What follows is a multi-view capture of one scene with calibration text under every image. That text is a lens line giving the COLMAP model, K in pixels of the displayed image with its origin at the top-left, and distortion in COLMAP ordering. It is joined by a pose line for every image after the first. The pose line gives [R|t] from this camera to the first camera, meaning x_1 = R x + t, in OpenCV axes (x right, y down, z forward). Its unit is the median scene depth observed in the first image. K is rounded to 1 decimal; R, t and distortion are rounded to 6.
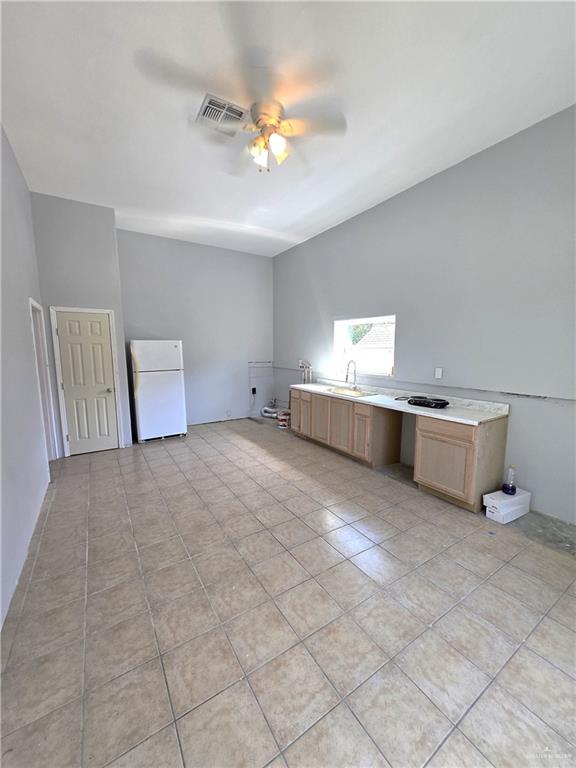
lens RADIAL K [[298.8, 0, 284.8], [0, 298.8, 388.3], [0, 0, 1]] dist [-0.001296, -0.000834]
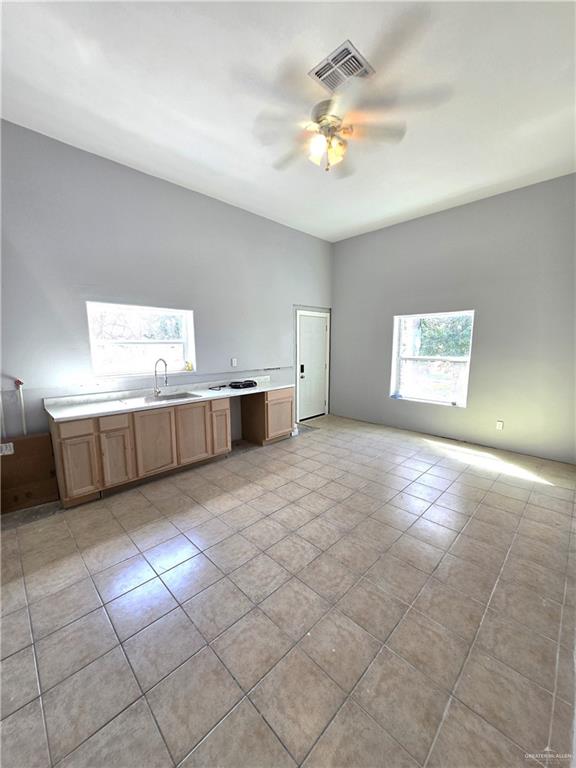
lens RADIAL K [[298.8, 0, 287.9], [0, 298.8, 383.4], [0, 0, 1]] dist [-0.001296, -0.000834]
pose [[-0.215163, -0.135183, 0.967177, -0.810939], [0.133337, 0.977032, 0.166224, -0.146635], [-0.967433, 0.164725, -0.192196, 1.037895]]
